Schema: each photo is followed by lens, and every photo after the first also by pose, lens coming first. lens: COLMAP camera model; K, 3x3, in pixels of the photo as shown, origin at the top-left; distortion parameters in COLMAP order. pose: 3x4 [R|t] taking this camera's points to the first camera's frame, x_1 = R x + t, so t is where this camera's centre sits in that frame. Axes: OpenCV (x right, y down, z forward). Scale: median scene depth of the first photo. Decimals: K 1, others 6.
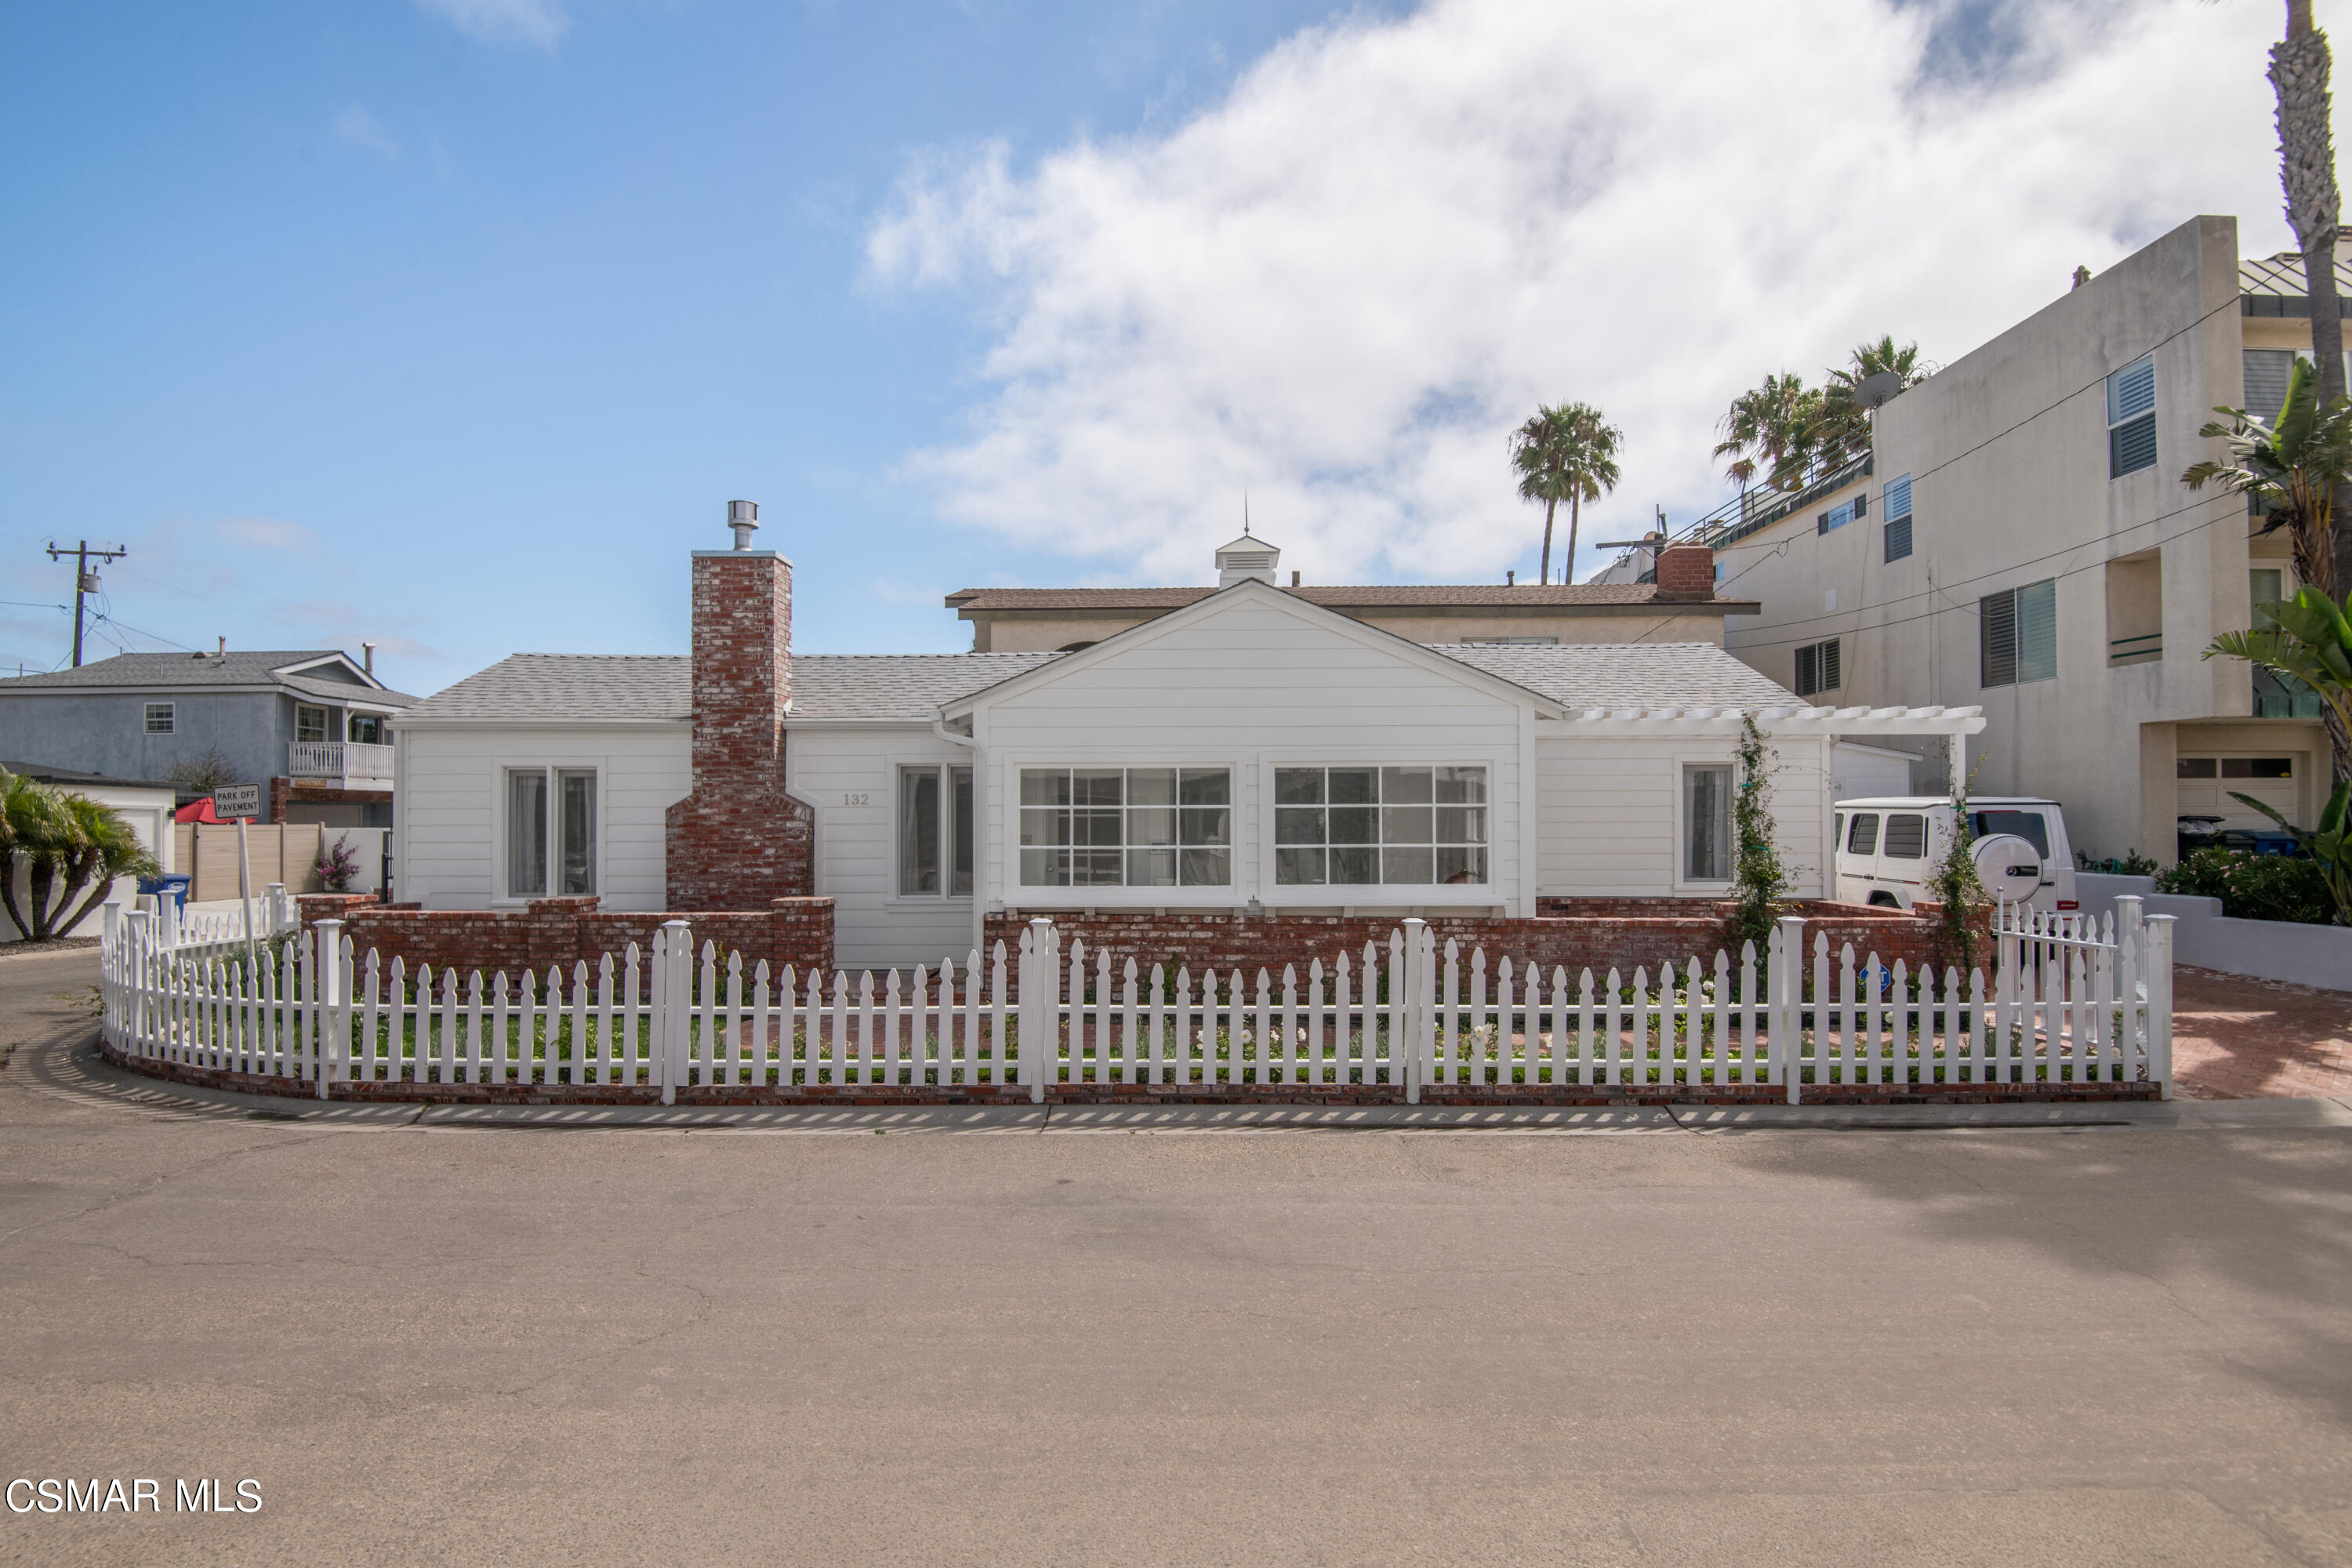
lens RADIAL K [[1219.2, 0, 1168.0], [0, 1219.2, 821.6], [0, 0, 1]] dist [-0.031745, -0.000516]
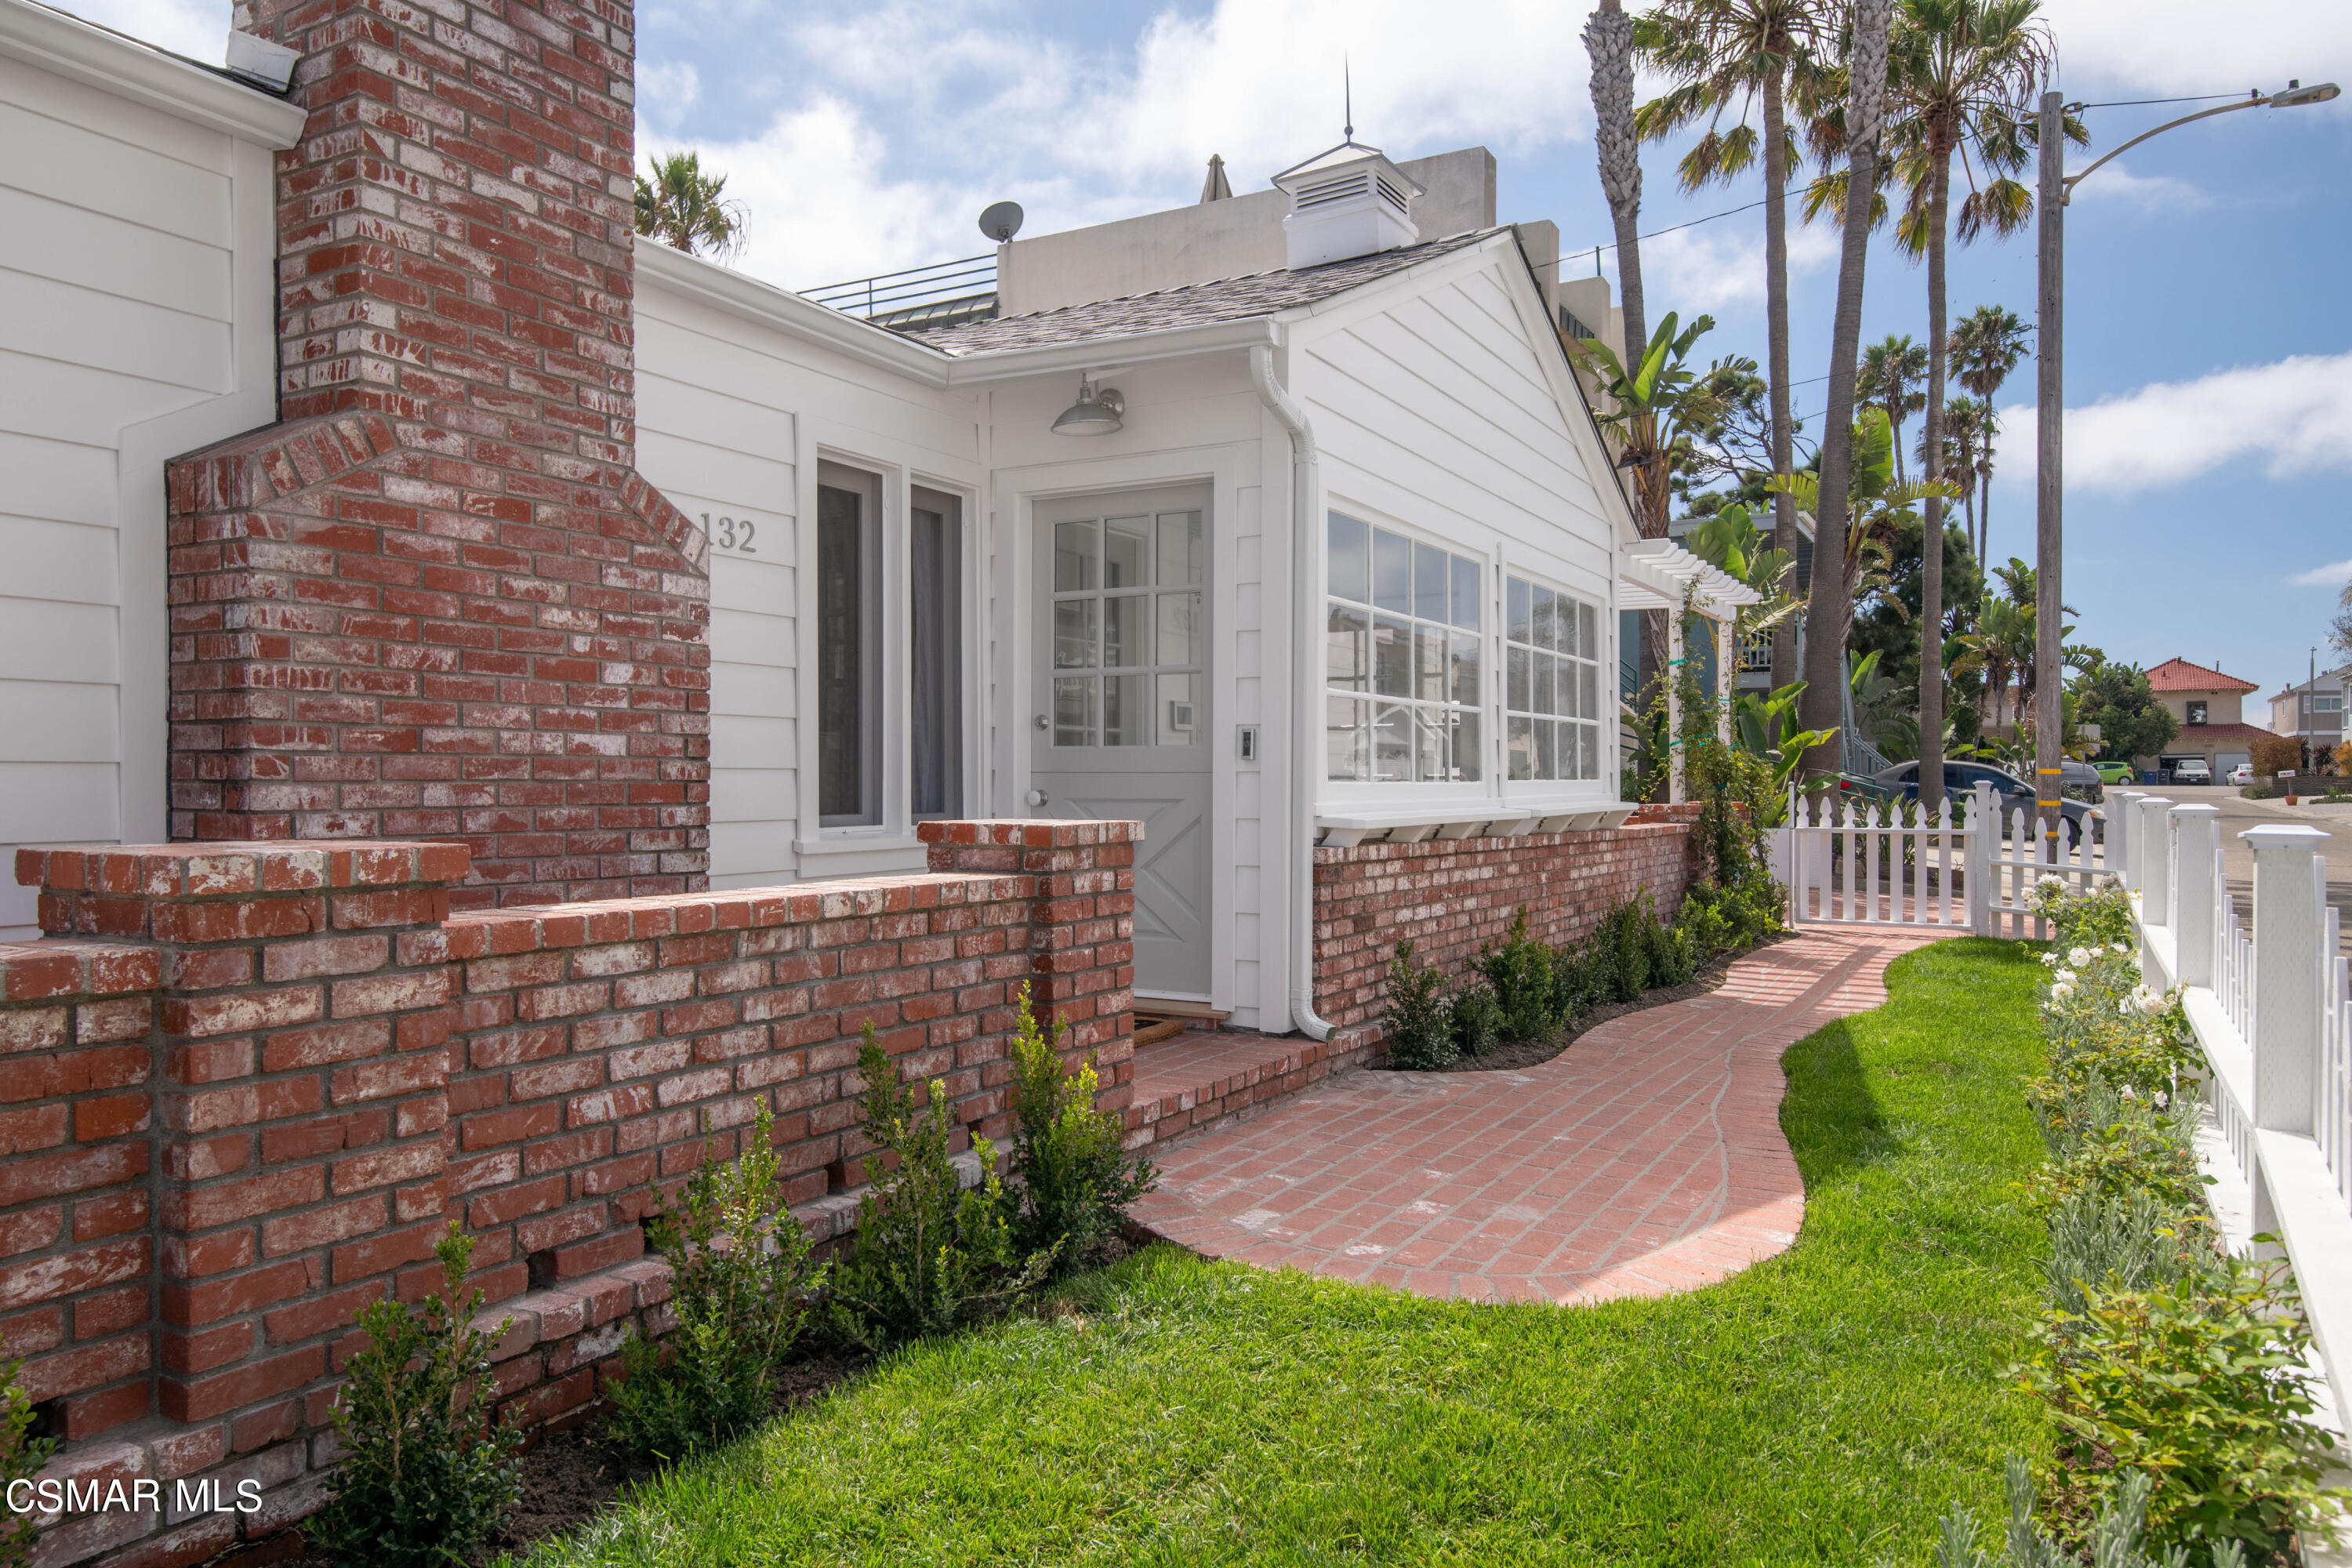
lens RADIAL K [[1641.4, 0, 1087.5], [0, 1641.4, 774.4], [0, 0, 1]] dist [0.026980, 0.002070]
pose [[0.457608, 0.010972, 0.889086, -0.612478], [-0.001387, 0.999931, -0.011626, 0.051634], [-0.889153, 0.004087, 0.457592, 0.732034]]
